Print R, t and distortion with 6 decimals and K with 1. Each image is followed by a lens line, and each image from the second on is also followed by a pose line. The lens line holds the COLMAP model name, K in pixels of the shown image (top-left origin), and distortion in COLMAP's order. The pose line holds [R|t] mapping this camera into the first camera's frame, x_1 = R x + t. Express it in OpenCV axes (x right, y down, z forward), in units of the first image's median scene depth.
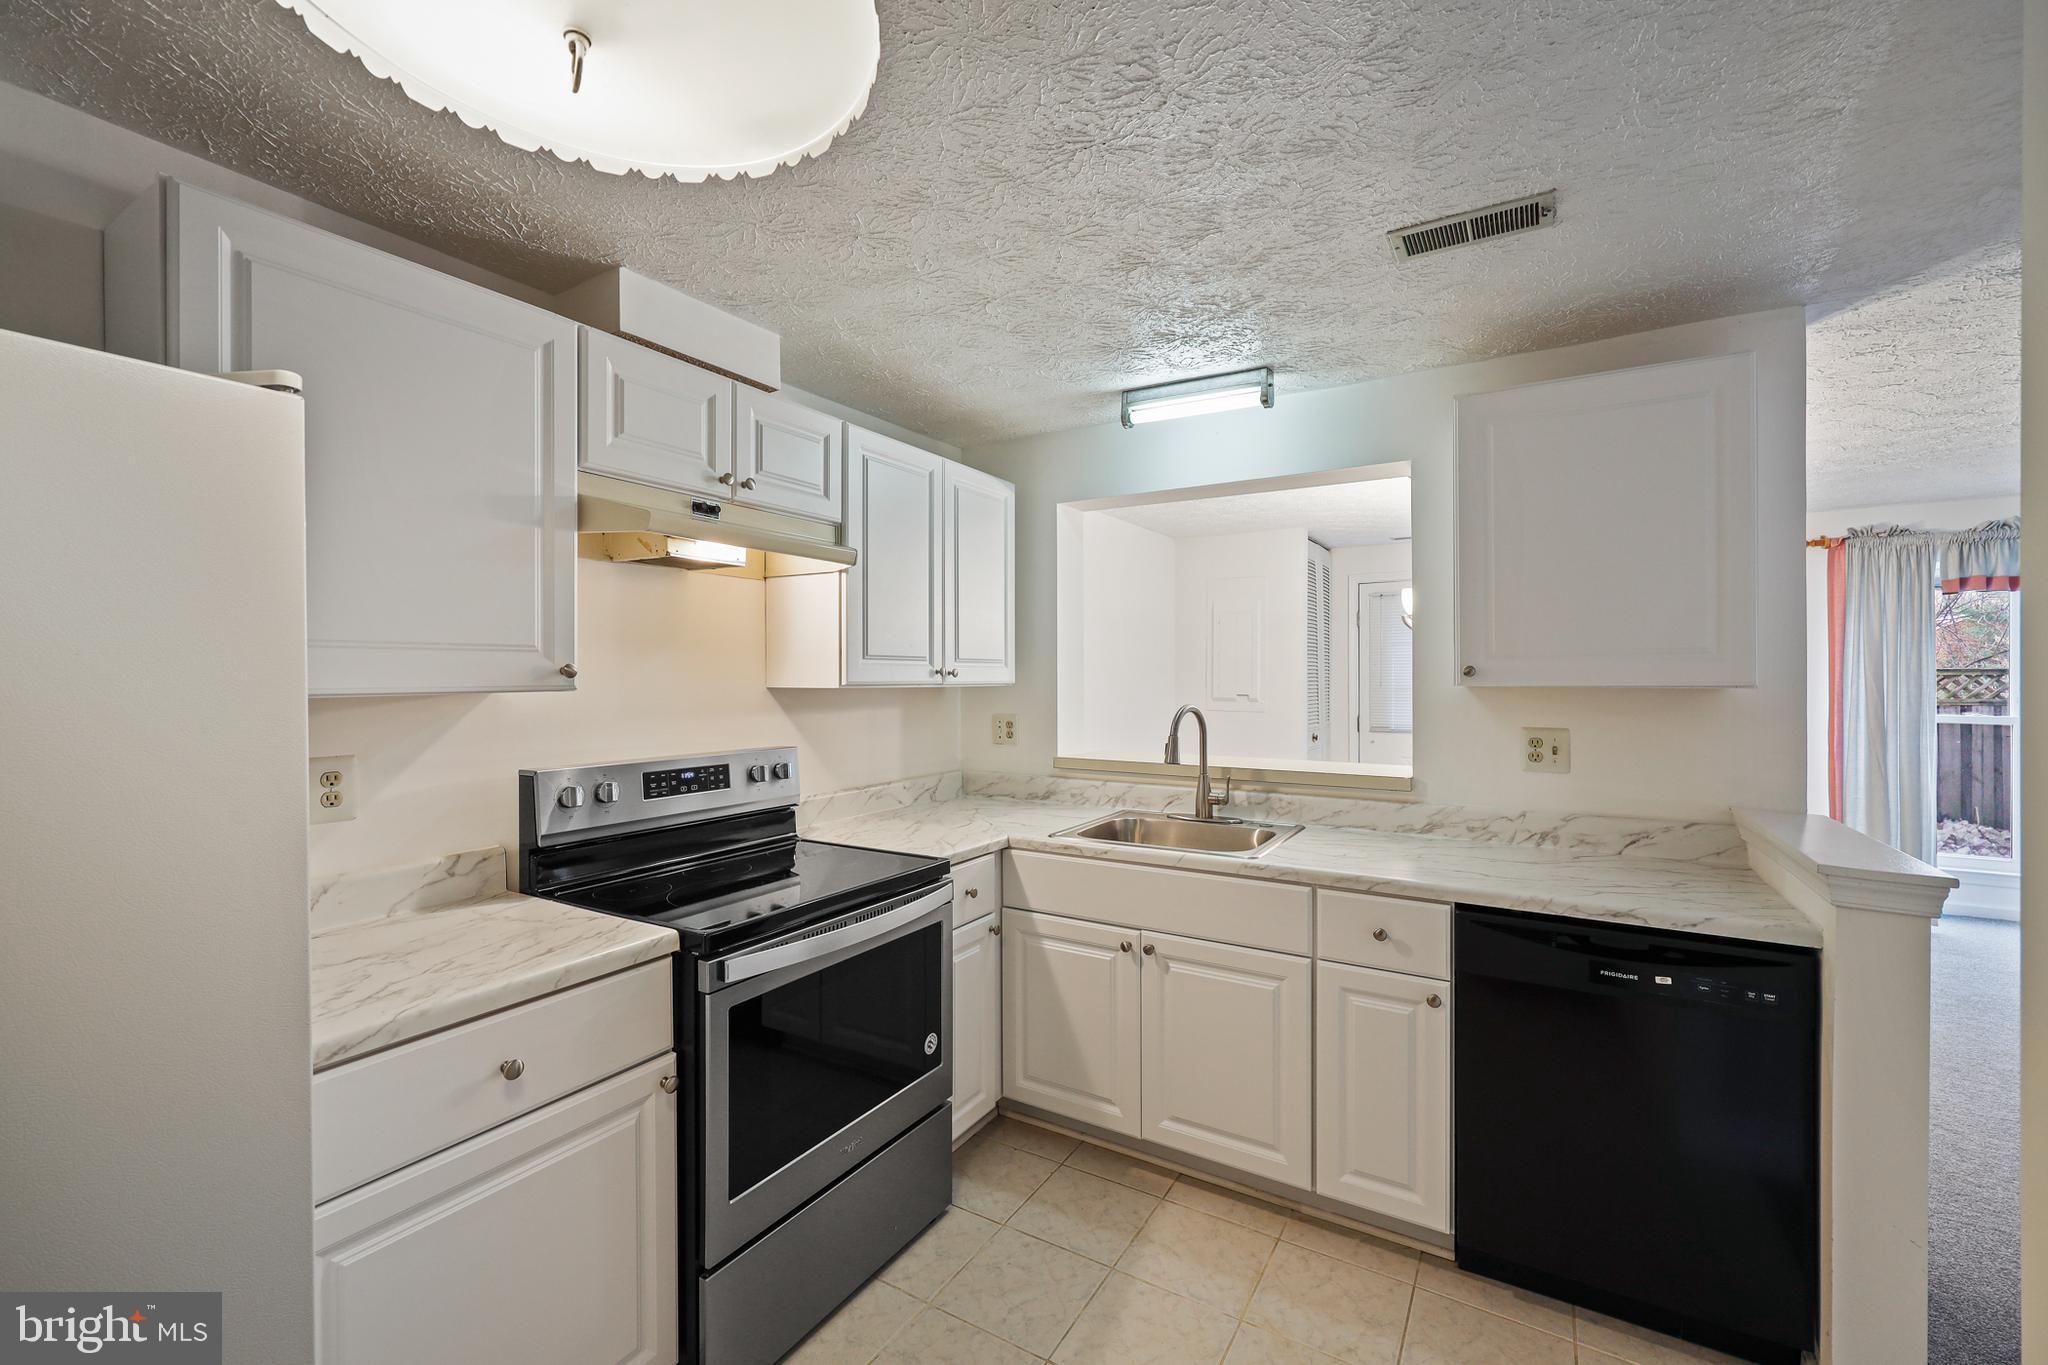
lens RADIAL K [[829.3, 0, 1019.8], [0, 829.3, 681.1], [0, 0, 1]] dist [-0.000832, 0.000239]
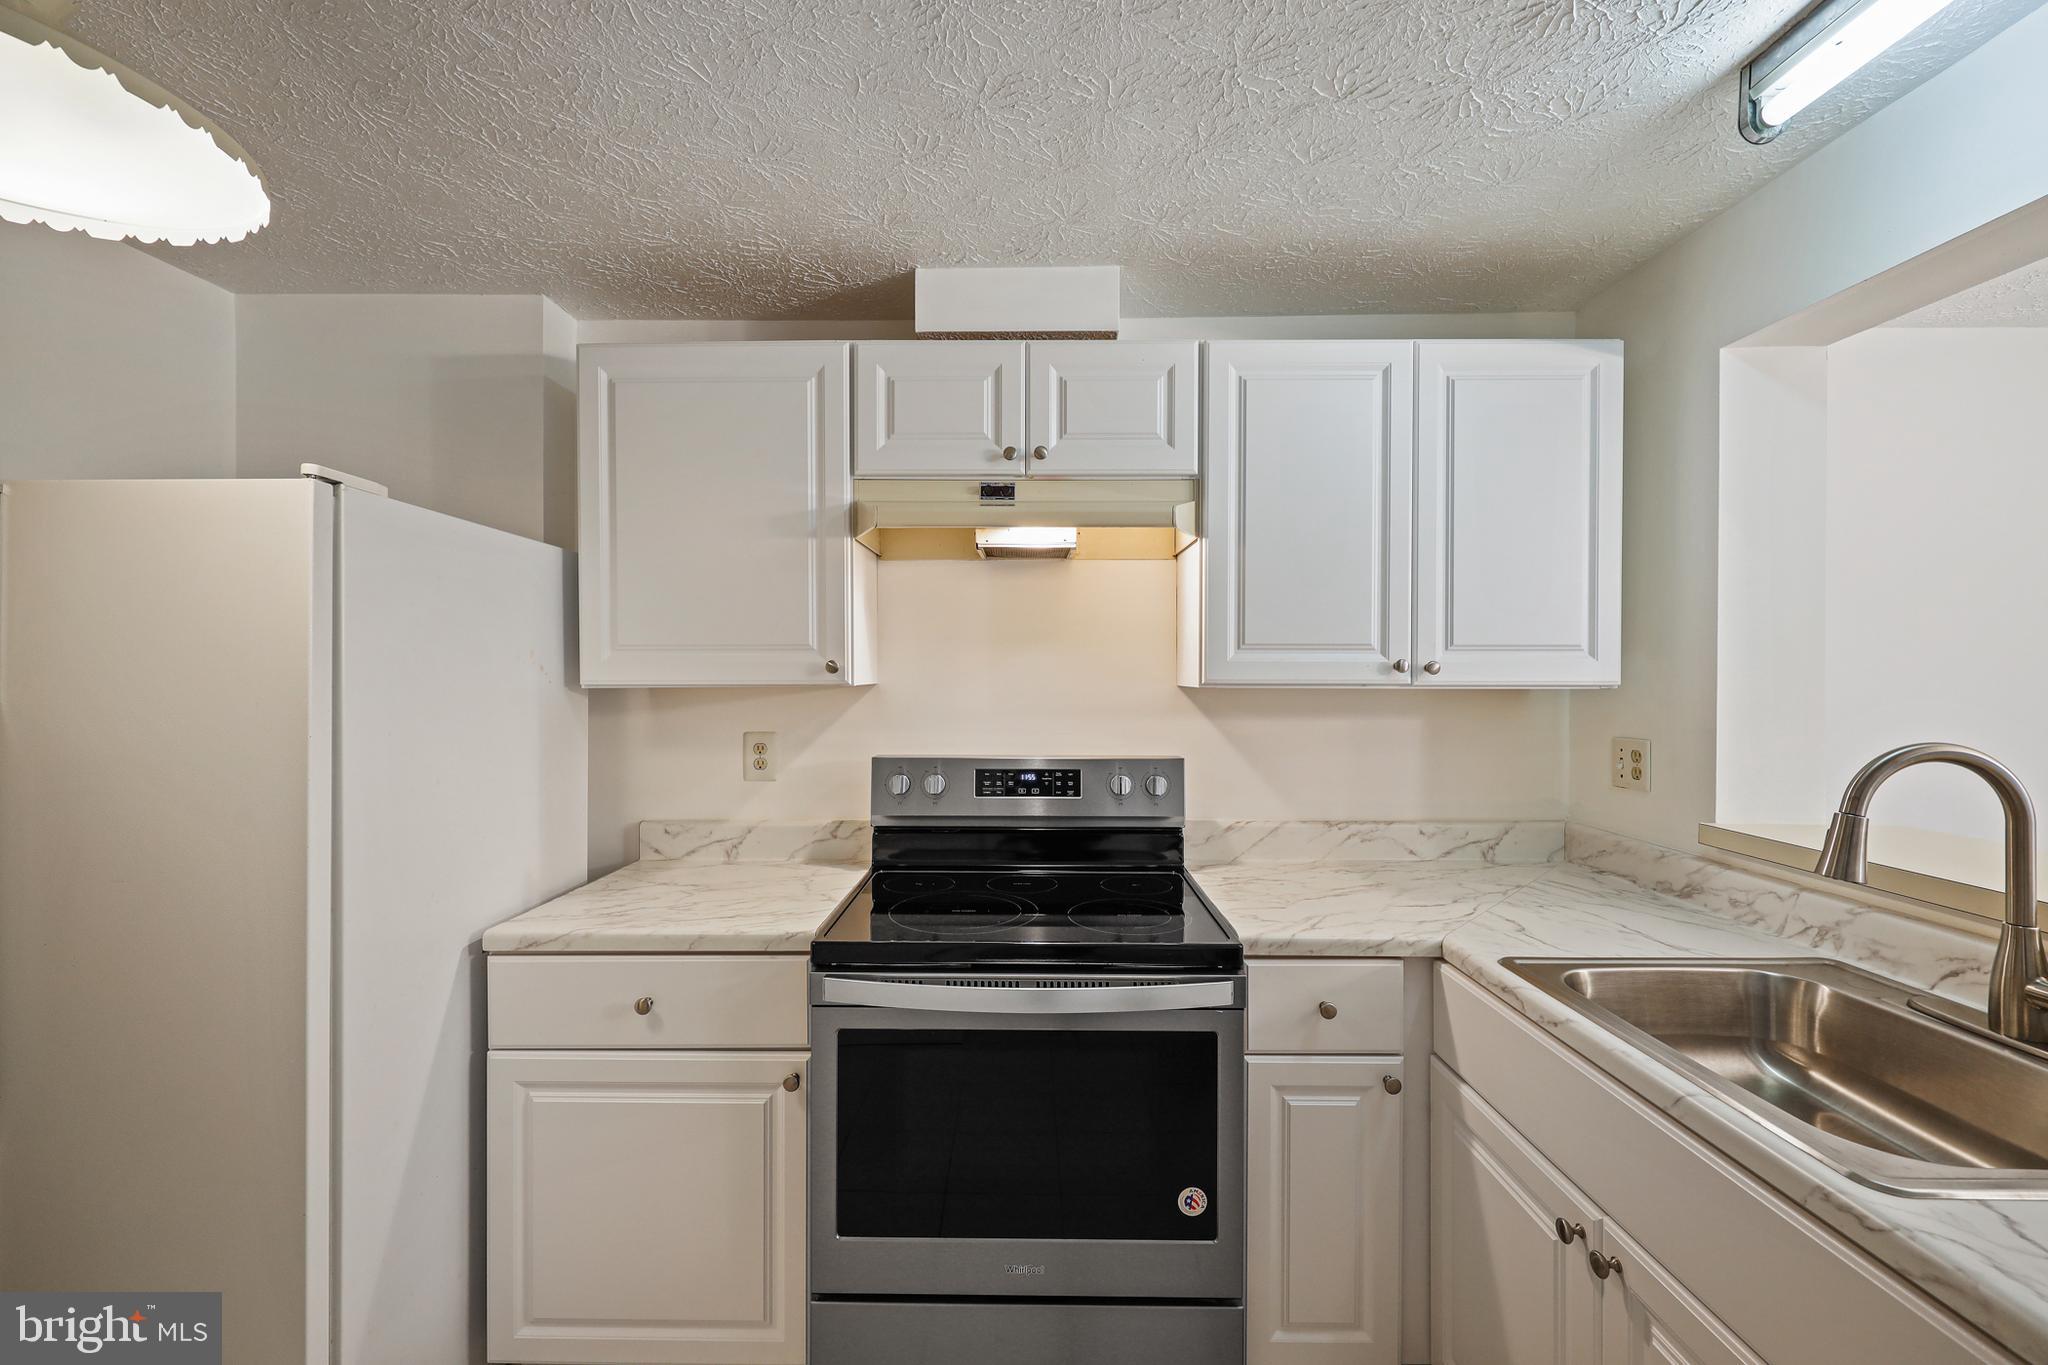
lens RADIAL K [[829.3, 0, 1023.7], [0, 829.3, 680.1], [0, 0, 1]] dist [-0.000832, 0.000239]
pose [[0.518018, 0.009474, -0.855317, 0.399679], [-0.006336, 0.999954, 0.007238, -0.003264], [0.855346, 0.001670, 0.518054, 0.507863]]
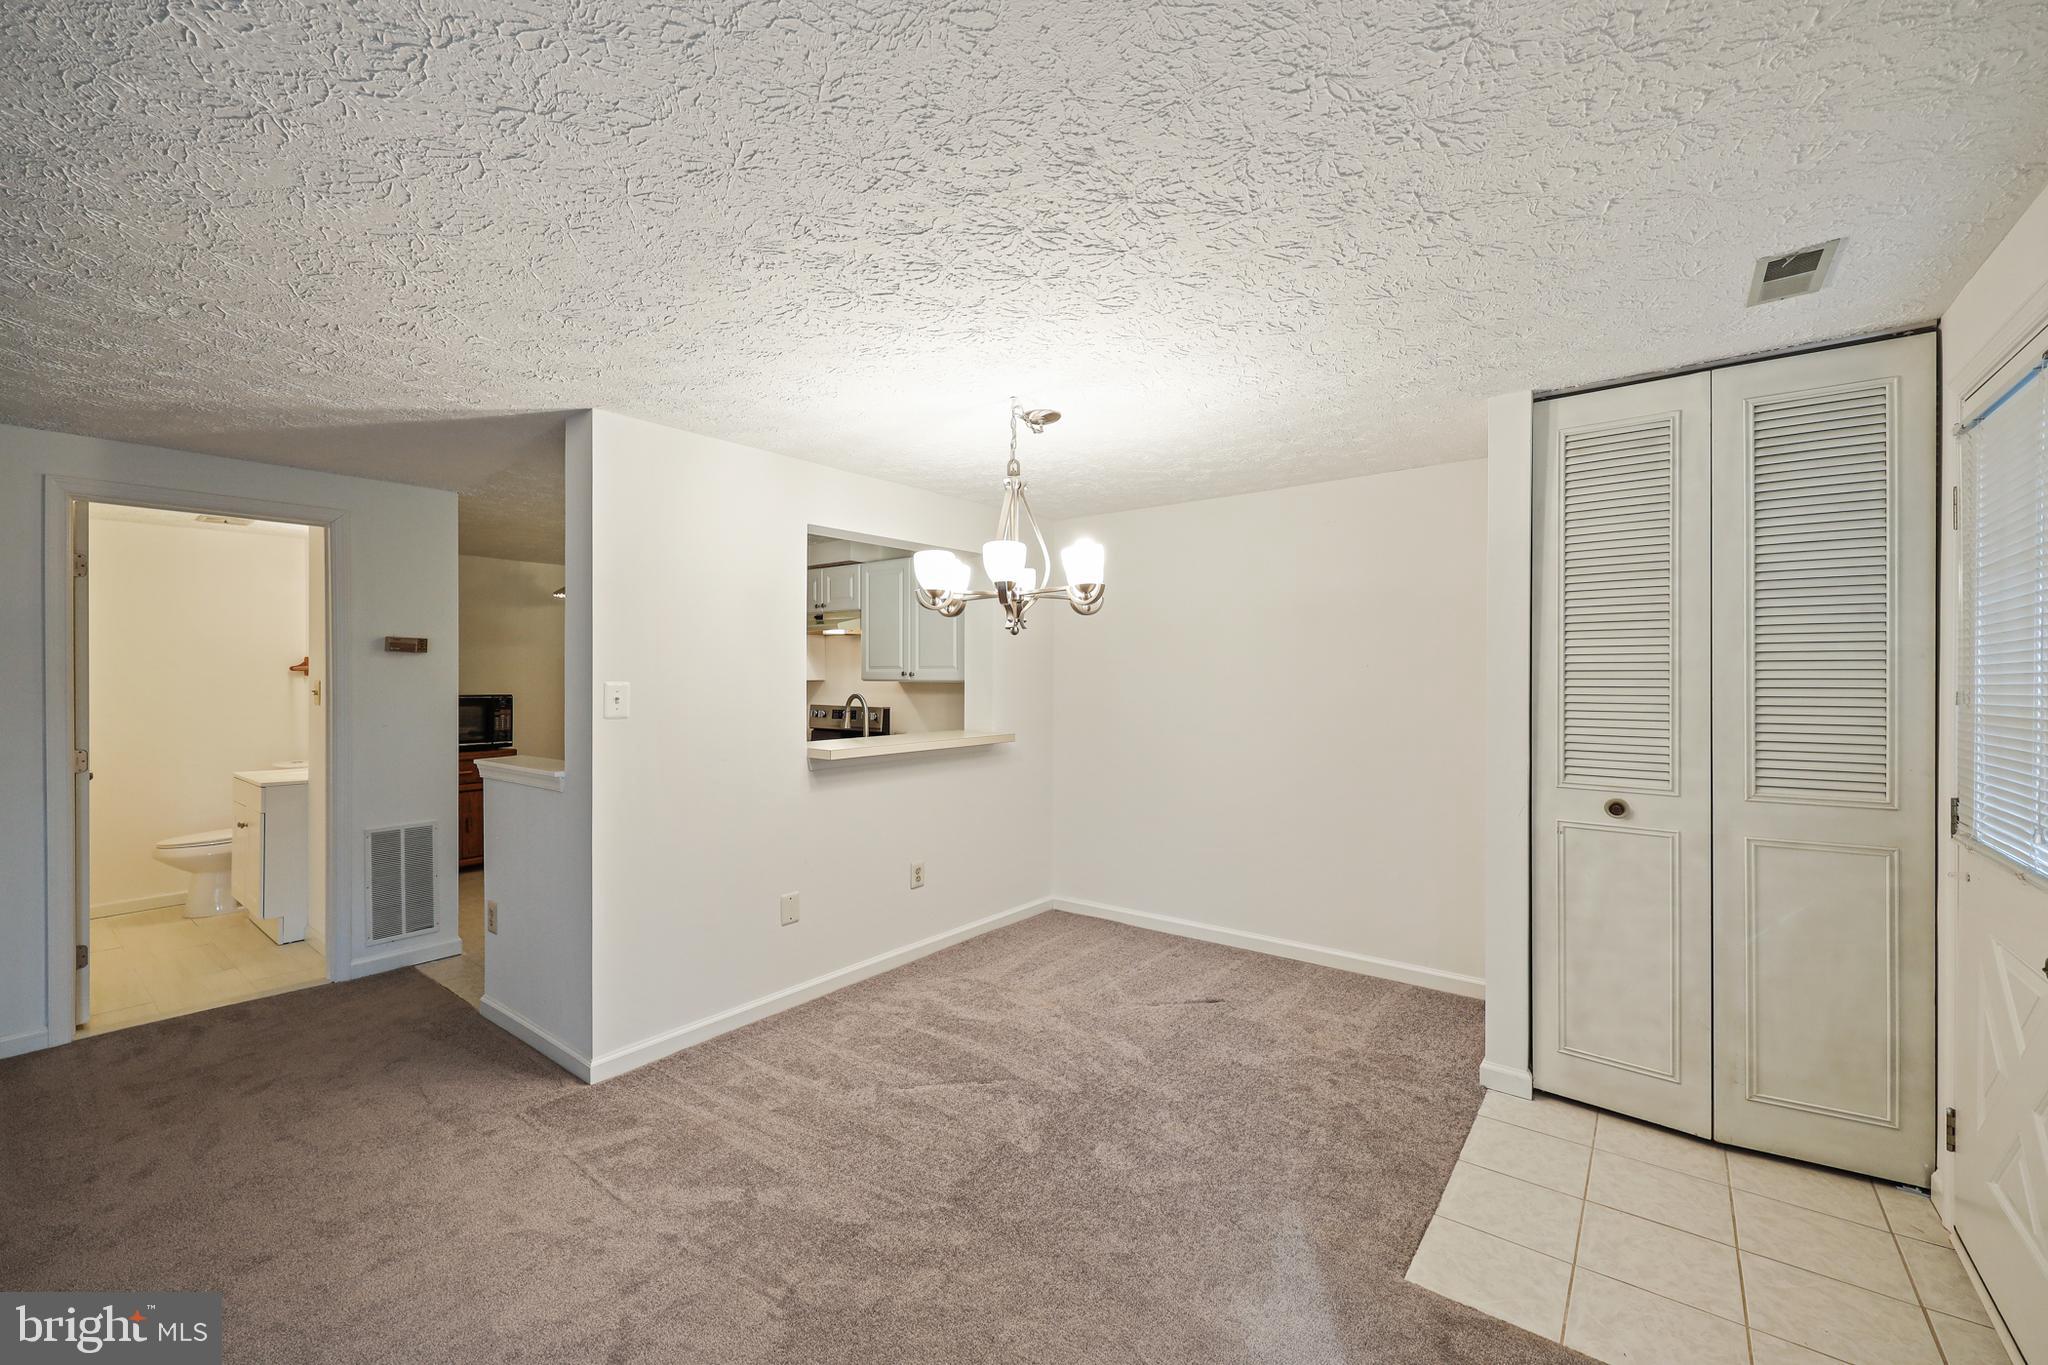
lens RADIAL K [[829.3, 0, 1007.3], [0, 829.3, 667.6], [0, 0, 1]] dist [-0.000832, 0.000239]
pose [[-0.121430, -0.008758, -0.992561, 2.207892], [-0.005288, 0.999953, -0.008176, -0.013296], [0.992586, 0.004256, -0.121470, 1.851134]]
